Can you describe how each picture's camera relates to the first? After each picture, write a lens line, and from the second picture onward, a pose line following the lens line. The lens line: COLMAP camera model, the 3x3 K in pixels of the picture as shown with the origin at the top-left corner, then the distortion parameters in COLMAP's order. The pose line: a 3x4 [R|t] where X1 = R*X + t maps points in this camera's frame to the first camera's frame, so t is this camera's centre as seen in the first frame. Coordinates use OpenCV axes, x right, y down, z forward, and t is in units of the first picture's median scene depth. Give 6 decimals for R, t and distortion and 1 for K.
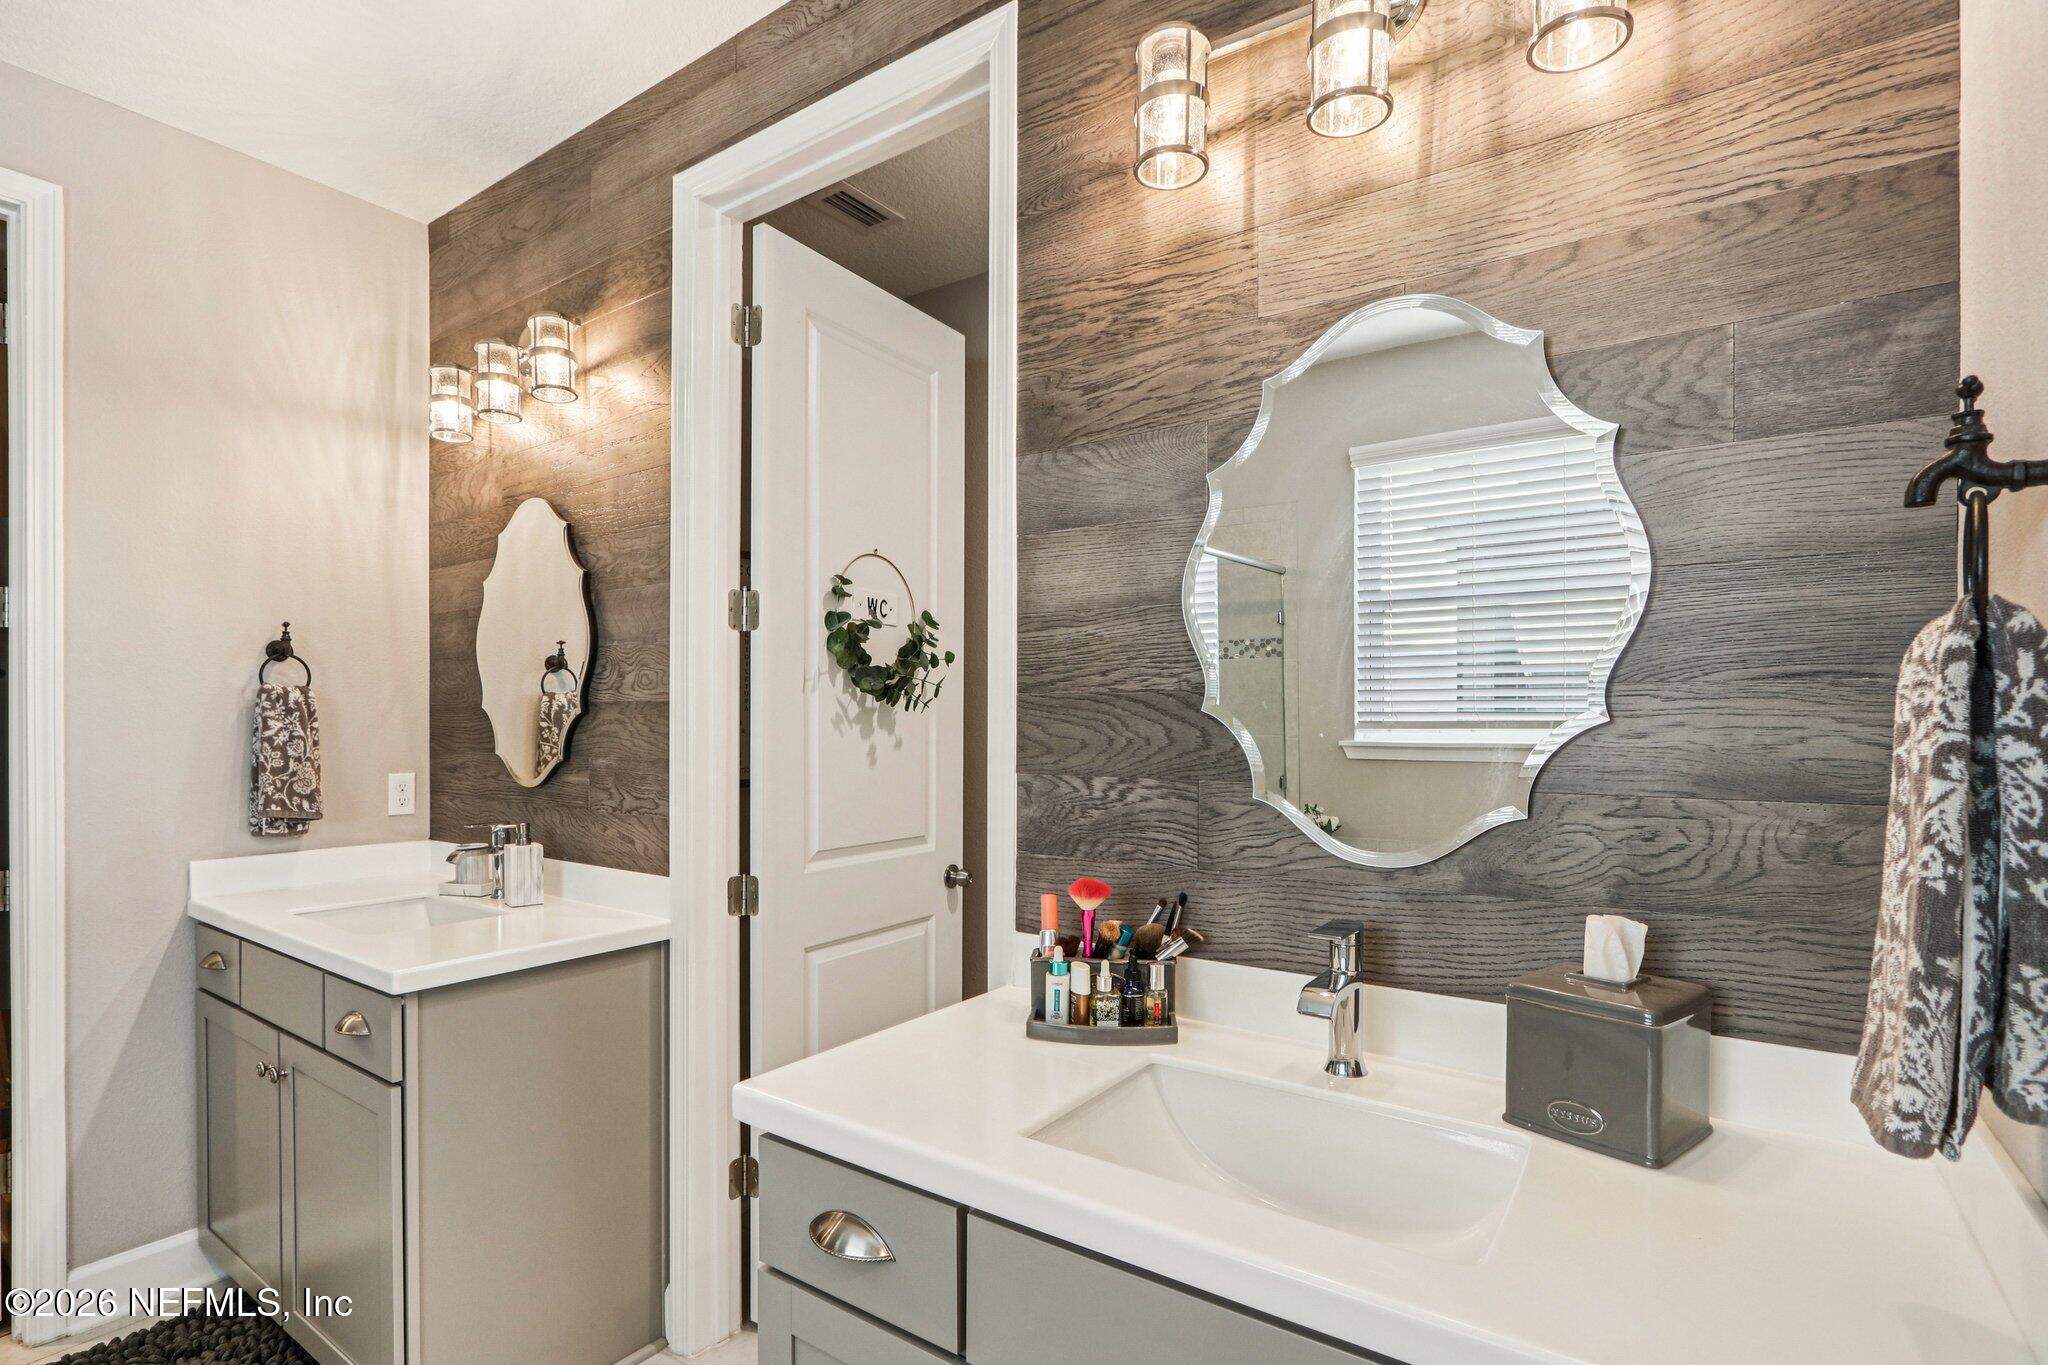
lens RADIAL K [[966.8, 0, 1025.7], [0, 966.8, 701.6], [0, 0, 1]] dist [-0.014156, 0.000068]
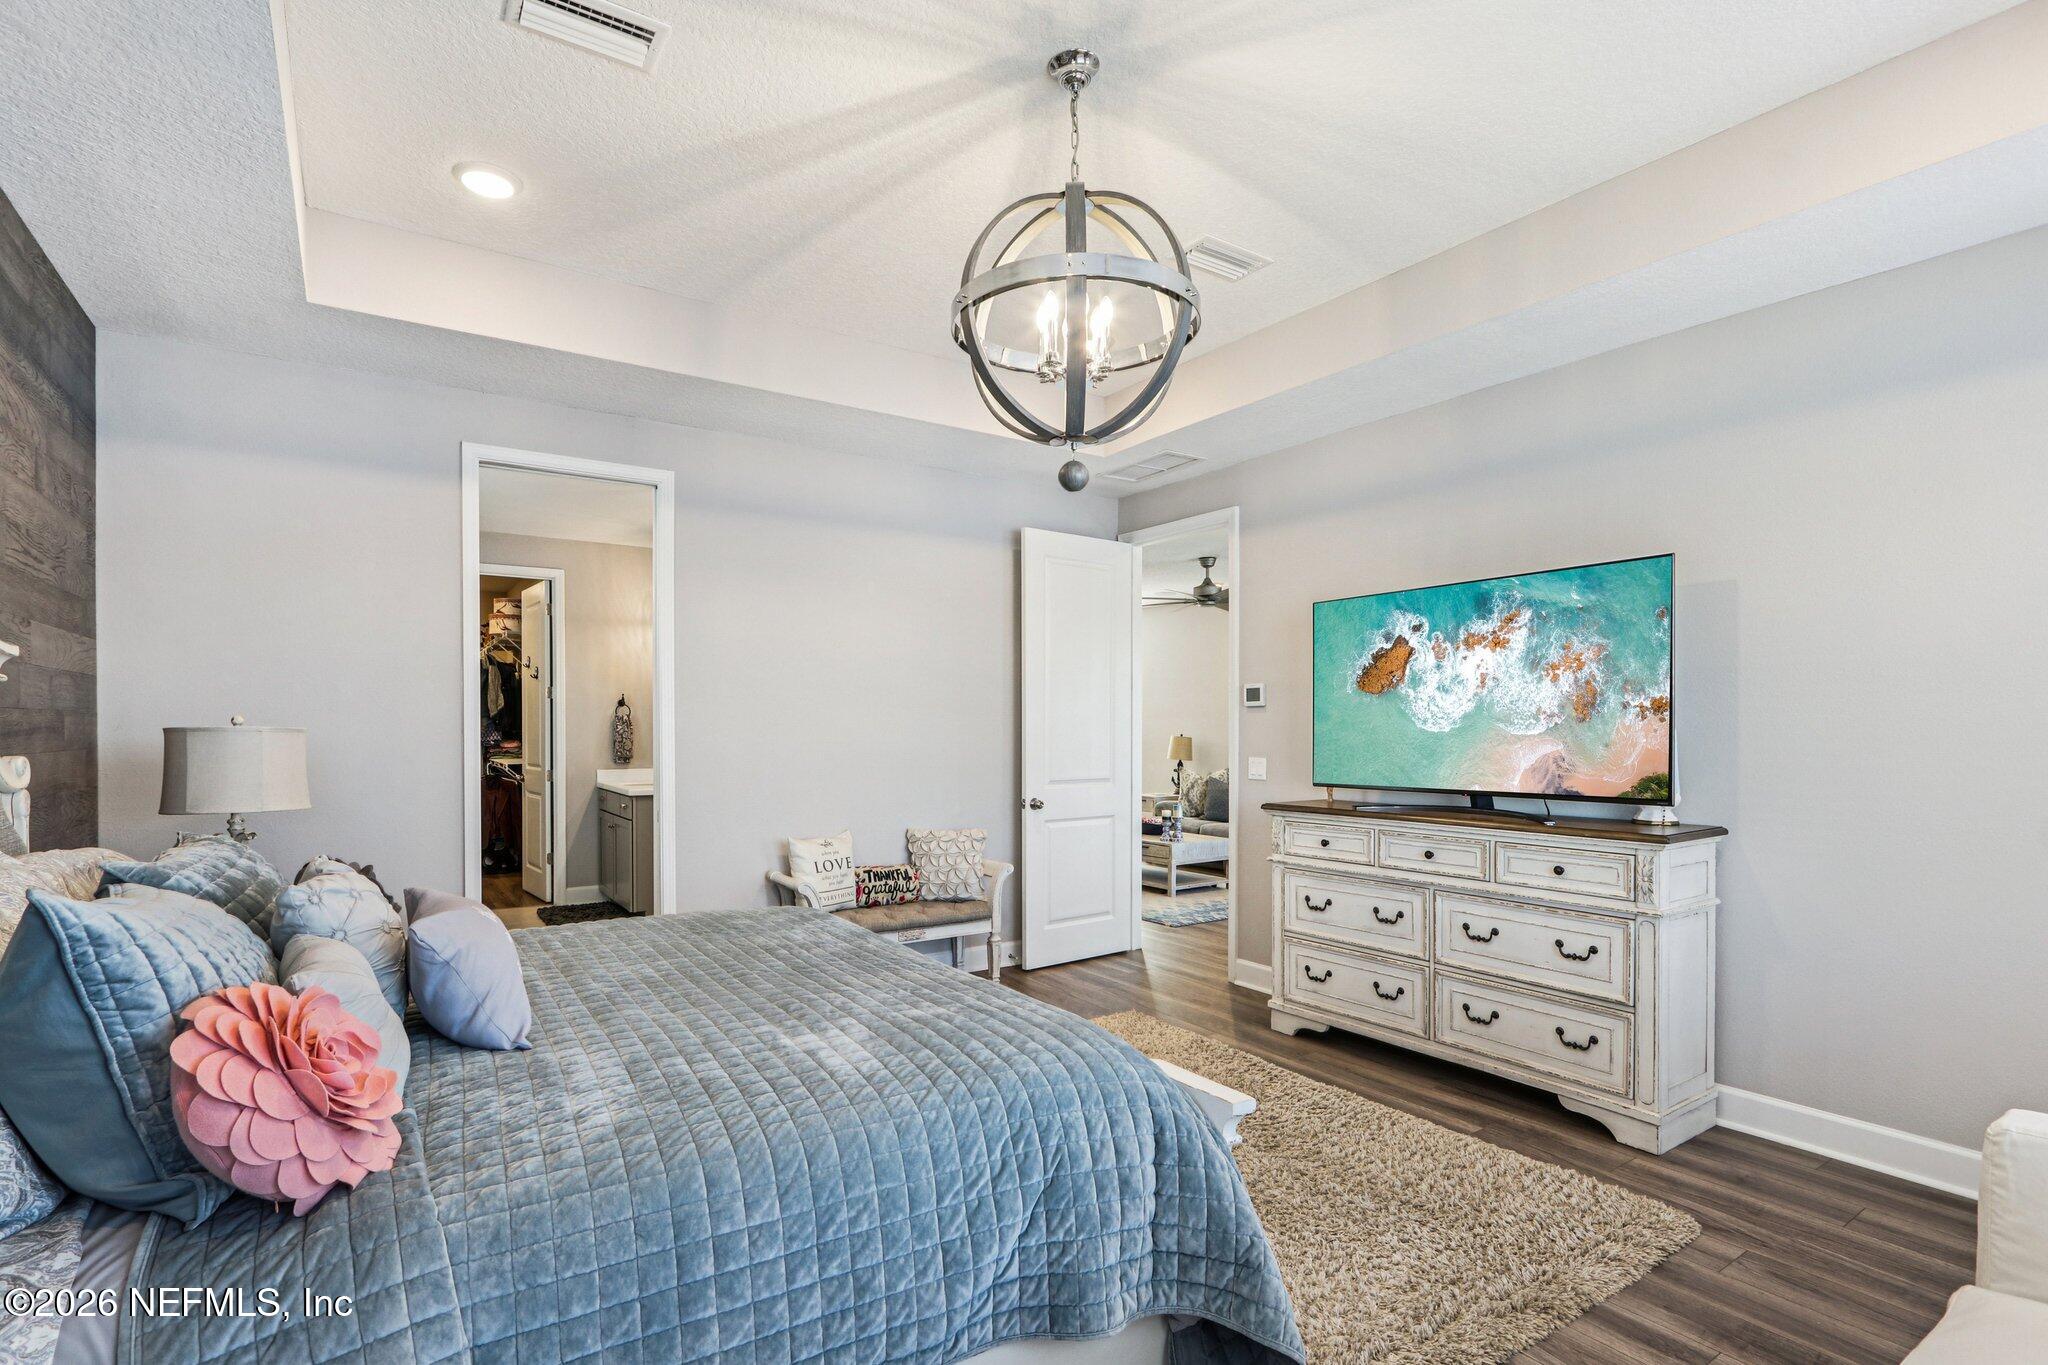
lens RADIAL K [[964.1, 0, 990.9], [0, 964.1, 719.3], [0, 0, 1]] dist [-0.012333, 0.000407]
pose [[0.927518, 0.003198, -0.373766, 1.510125], [-0.003848, 0.999992, -0.000992, -0.003054], [0.373760, 0.002358, 0.927523, -1.455355]]
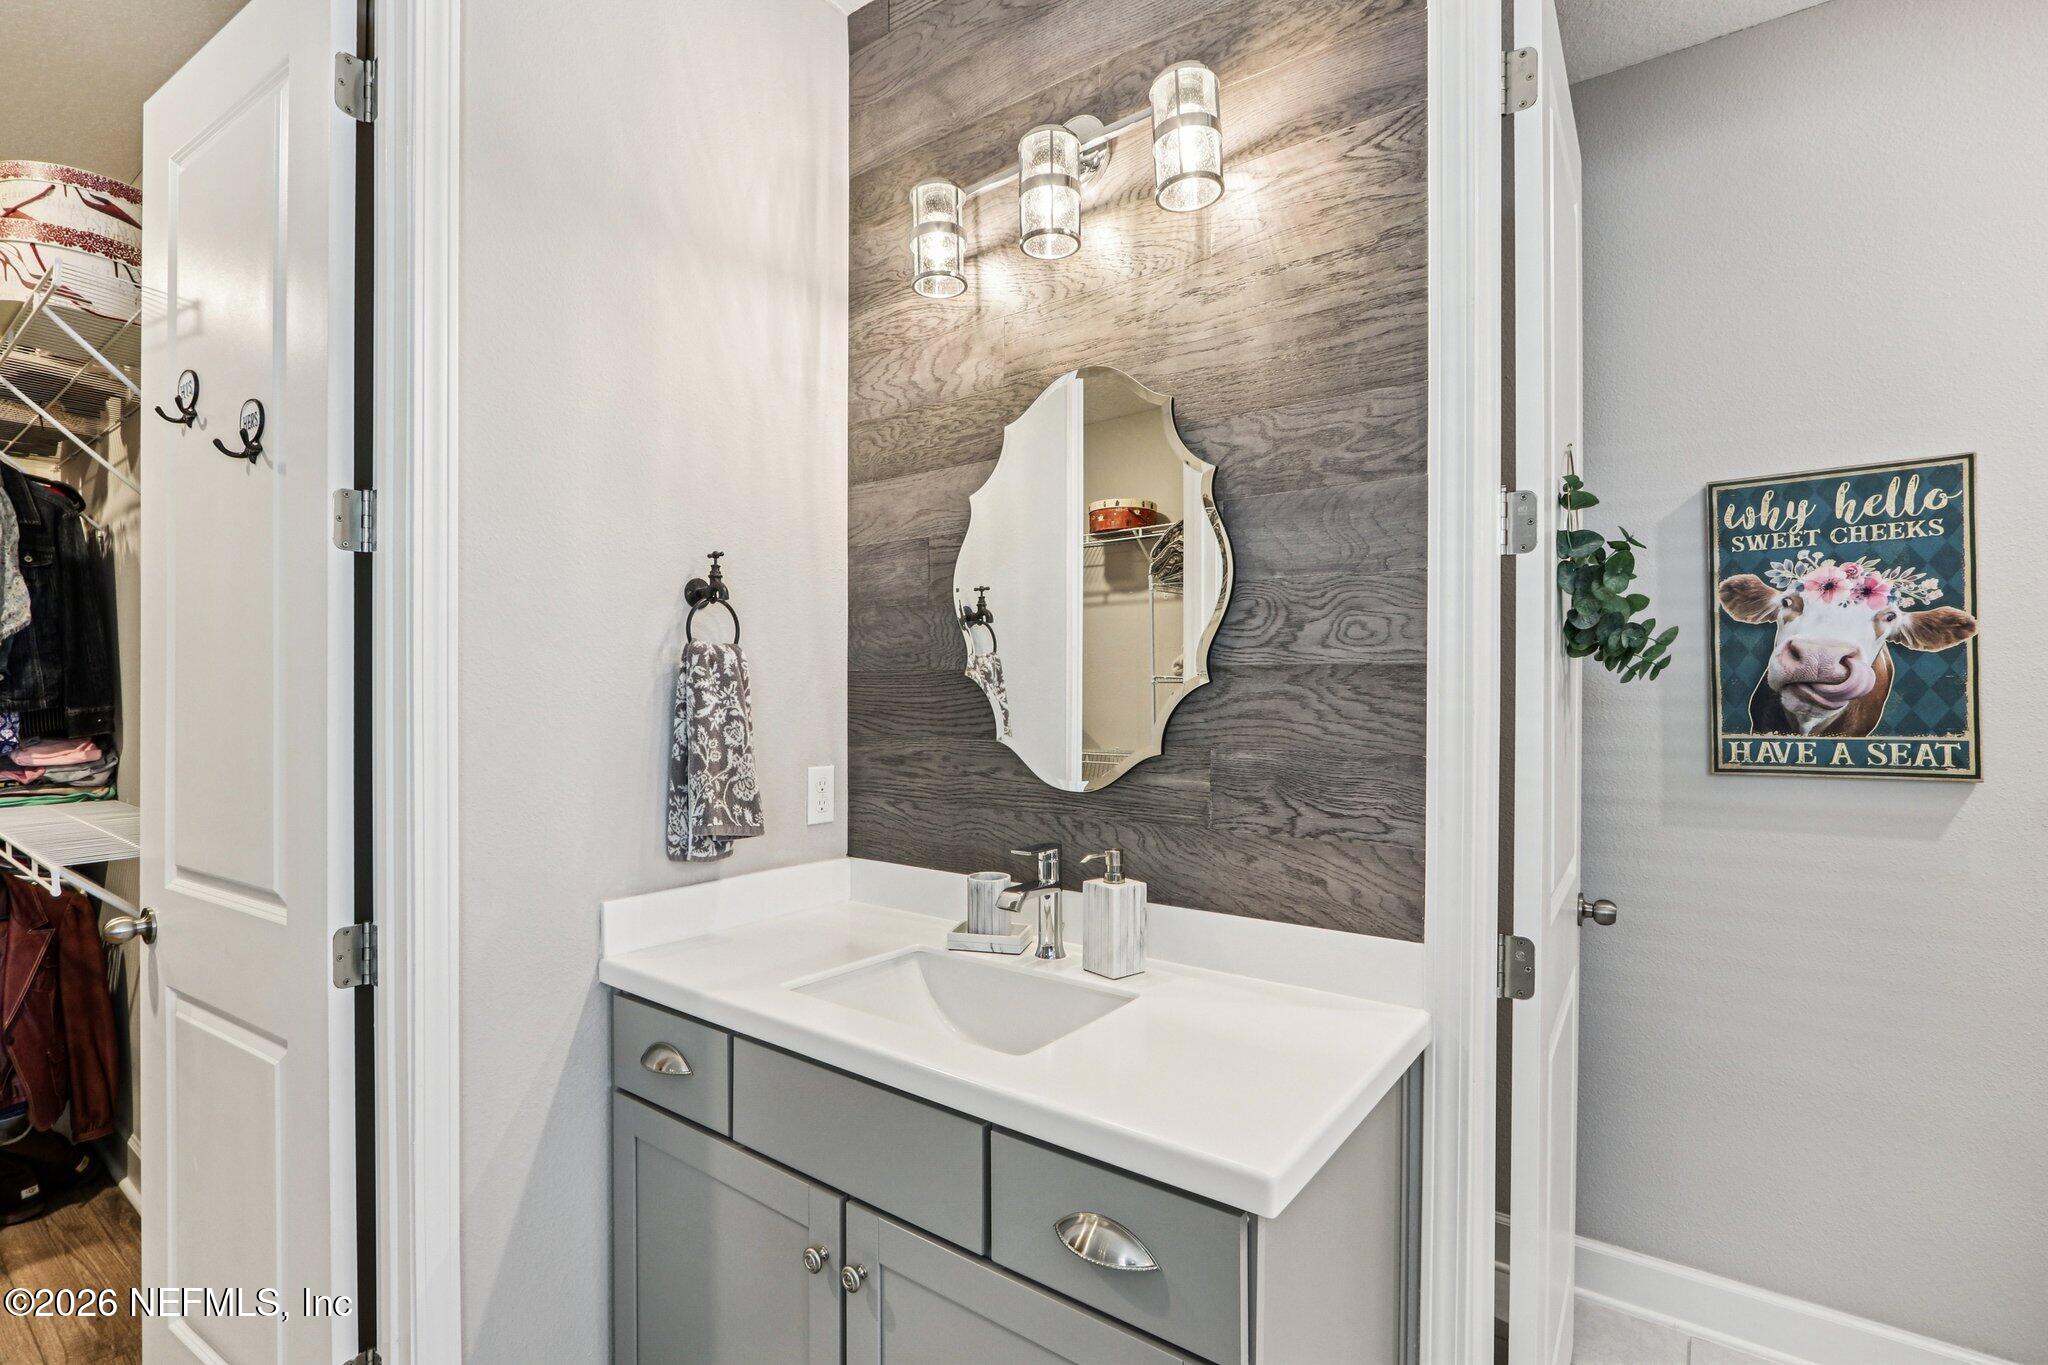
lens RADIAL K [[931.2, 0, 994.3], [0, 931.2, 671.4], [0, 0, 1]] dist [-0.017910, -0.000088]
pose [[0.999402, -0.000123, -0.034568, -0.558483], [0.000059, 0.999998, -0.001867, 0.004975], [0.034568, 0.001864, 0.999401, 0.343486]]
